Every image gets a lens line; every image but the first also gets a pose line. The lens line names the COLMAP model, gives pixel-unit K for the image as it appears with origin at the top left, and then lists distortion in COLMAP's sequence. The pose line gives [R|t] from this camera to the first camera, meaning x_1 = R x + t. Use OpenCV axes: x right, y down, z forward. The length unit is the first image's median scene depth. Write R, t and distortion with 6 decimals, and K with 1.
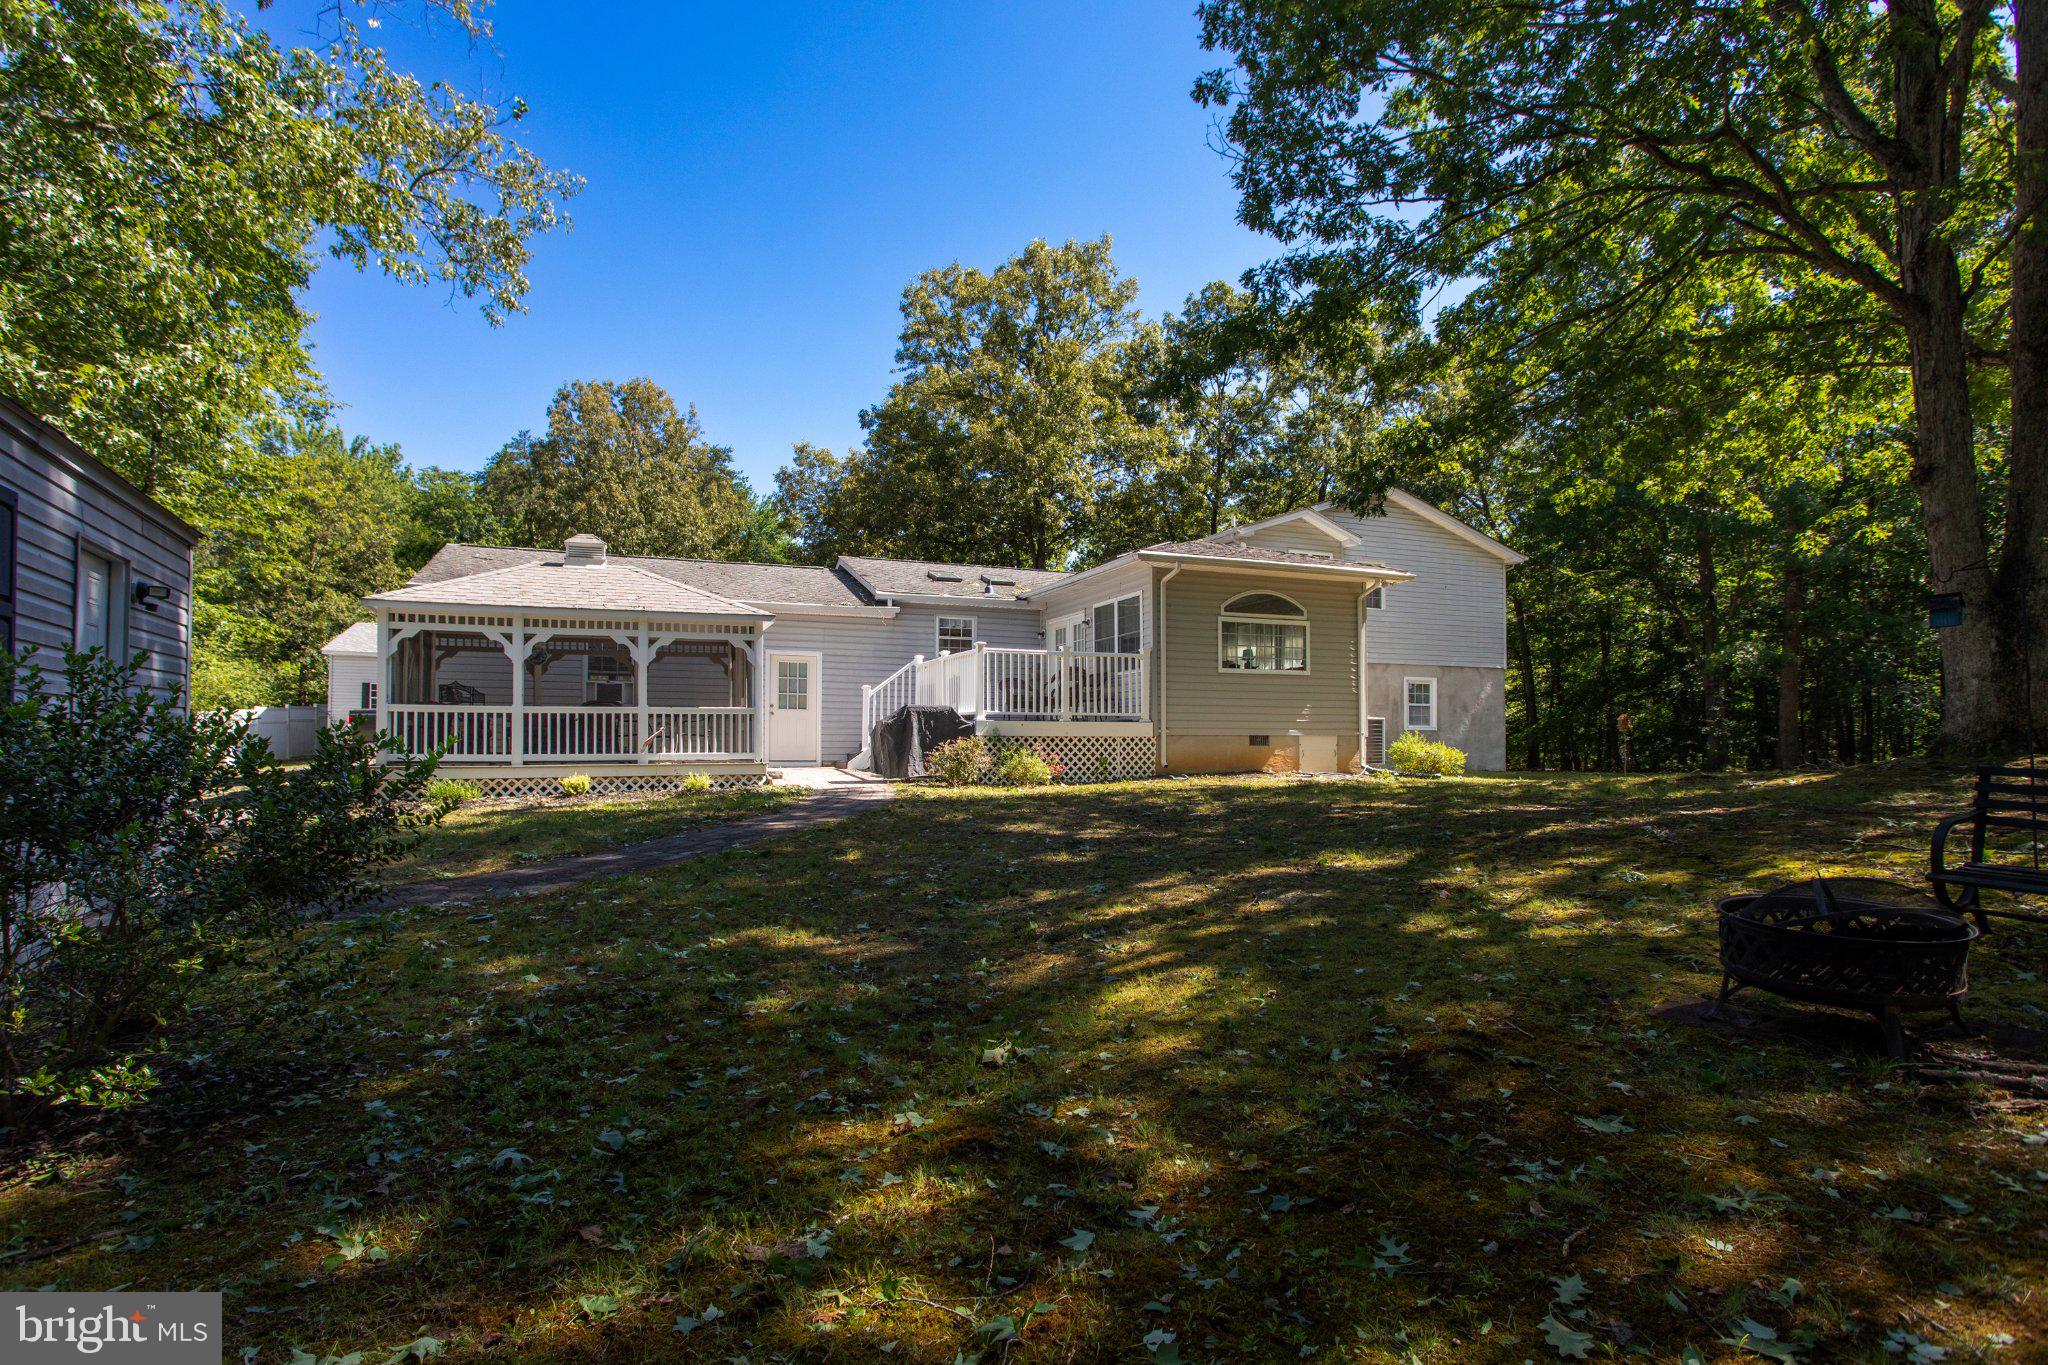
lens RADIAL K [[1041.6, 0, 1031.3], [0, 1041.6, 691.1], [0, 0, 1]] dist [-0.002813, -0.000344]
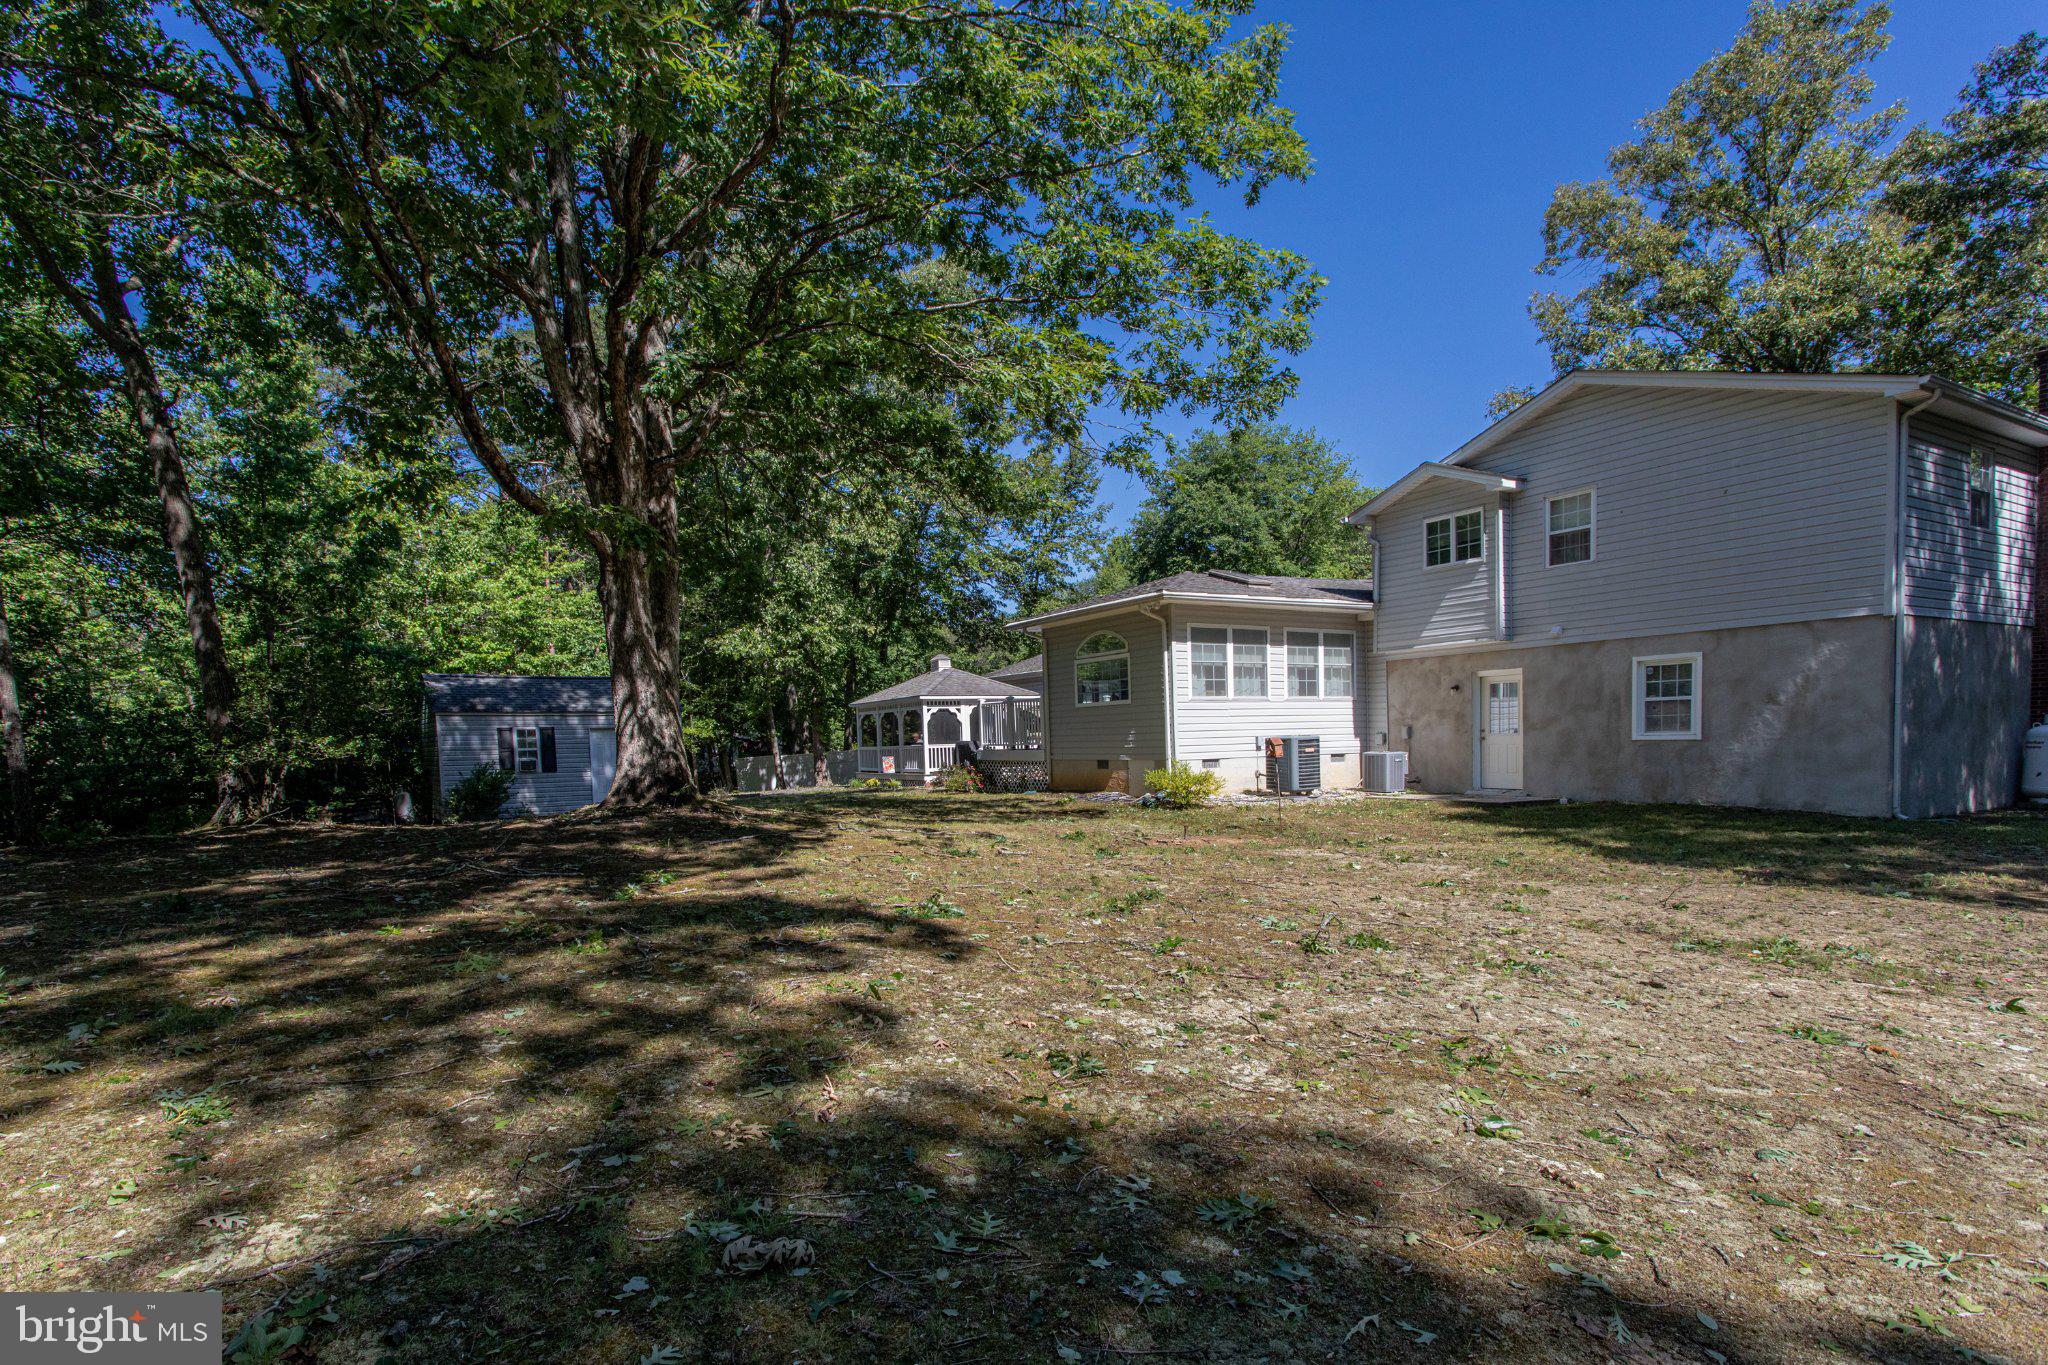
lens RADIAL K [[1041.6, 0, 1031.3], [0, 1041.6, 691.1], [0, 0, 1]] dist [-0.002813, -0.000344]
pose [[0.141844, -0.053404, -0.988447, 0.886432], [0.070507, 0.996552, -0.043724, 0.008566], [0.987375, -0.063491, 0.145120, 0.507540]]
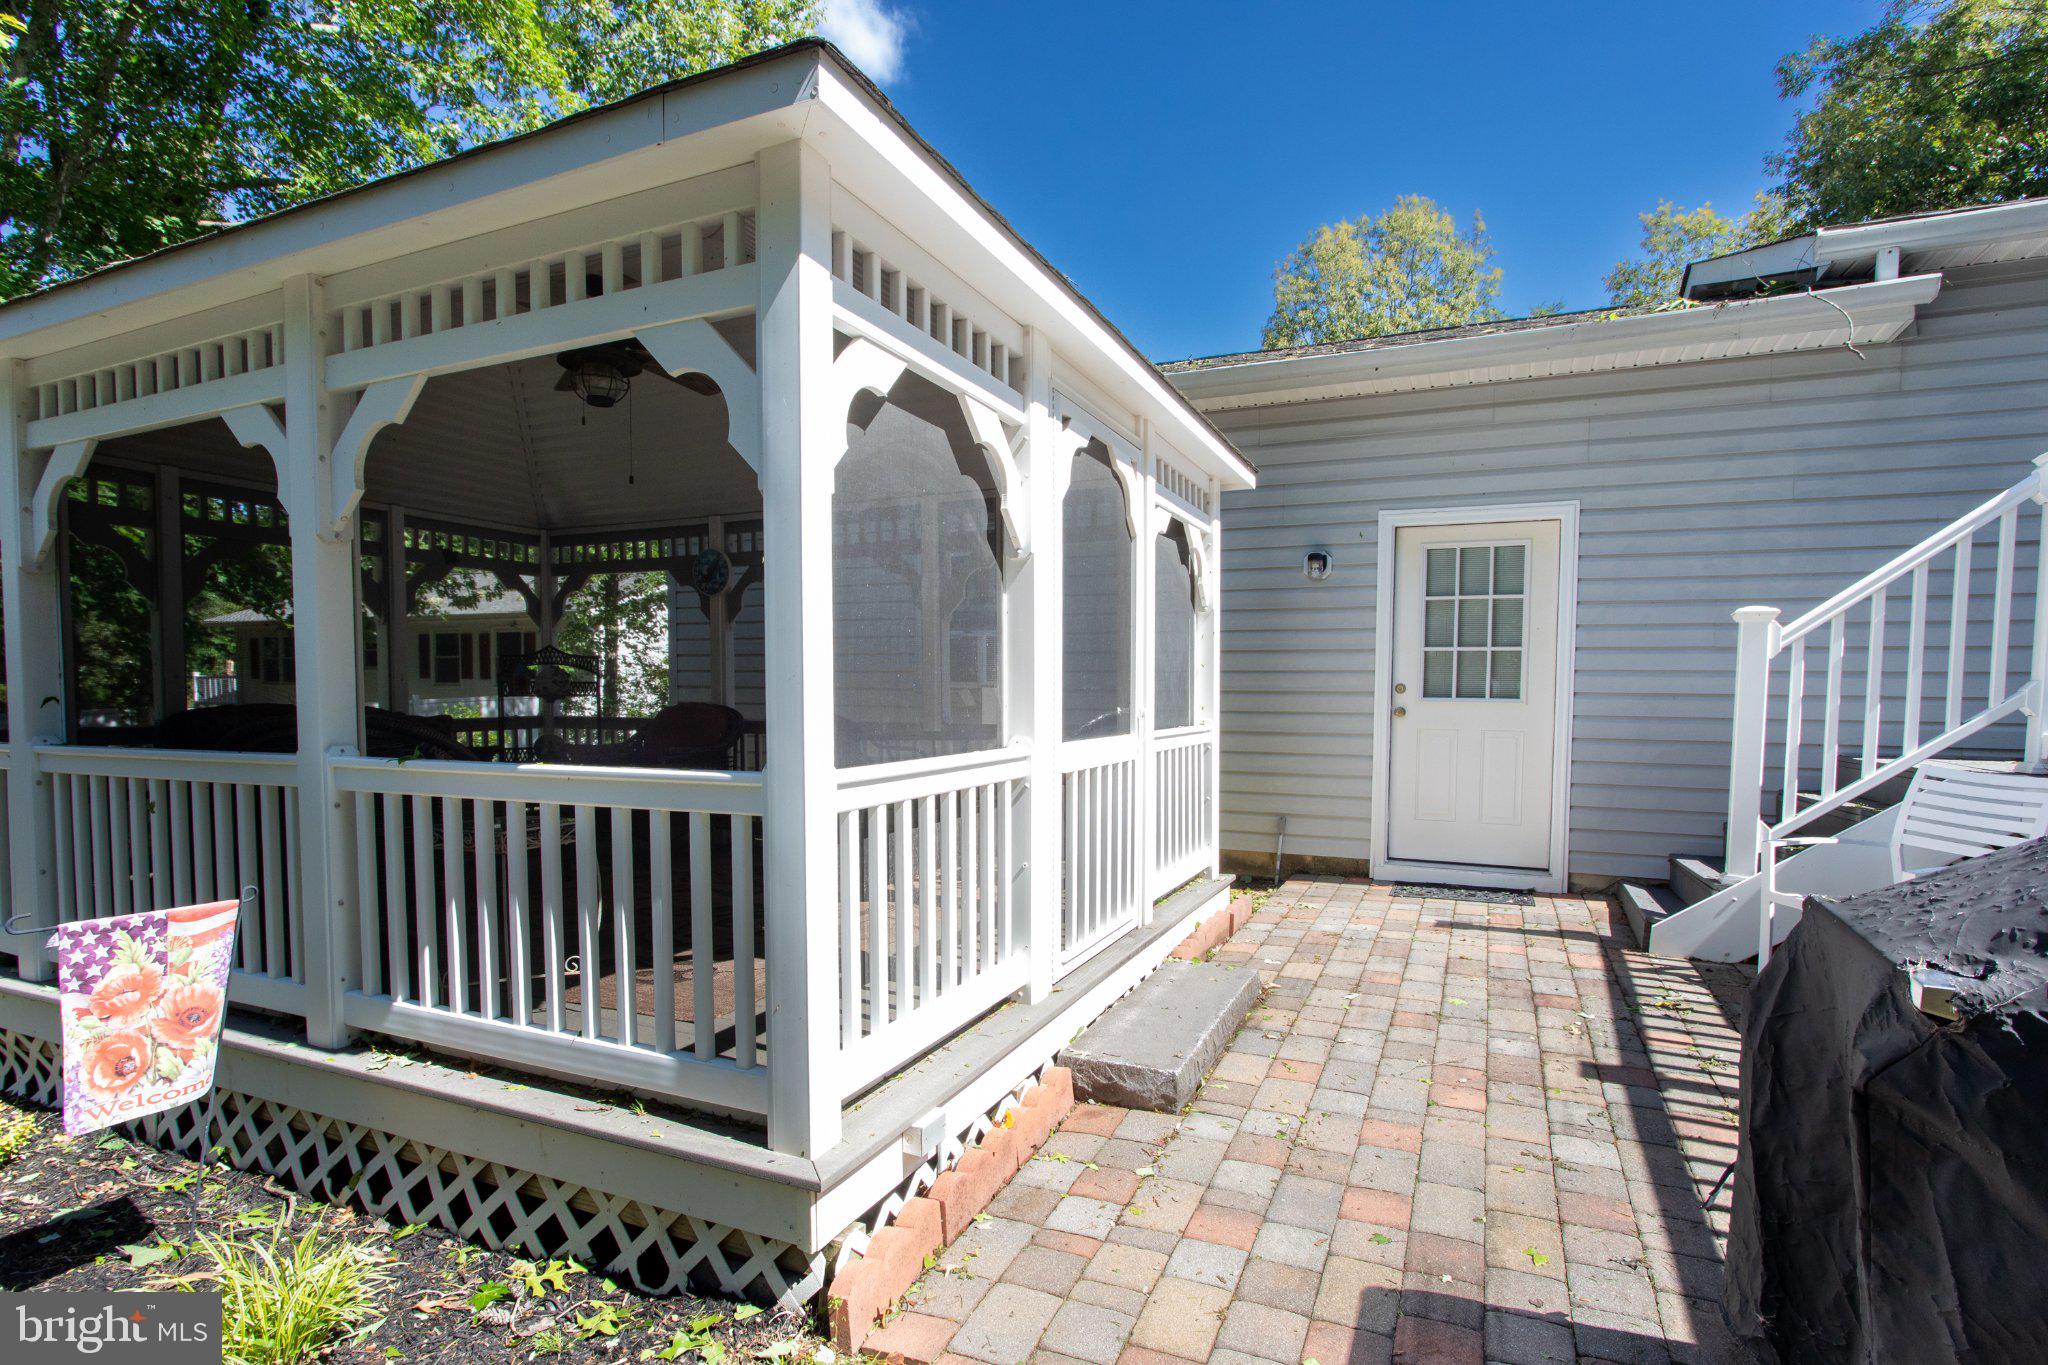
lens RADIAL K [[996.4, 0, 1003.8], [0, 996.4, 682.2], [0, 0, 1]] dist [-0.000494, 0.001158]
pose [[0.679850, -0.000567, -0.733351, -0.078047], [0.030145, 0.999176, 0.027174, 0.000289], [0.732731, -0.040581, 0.679307, 0.510522]]
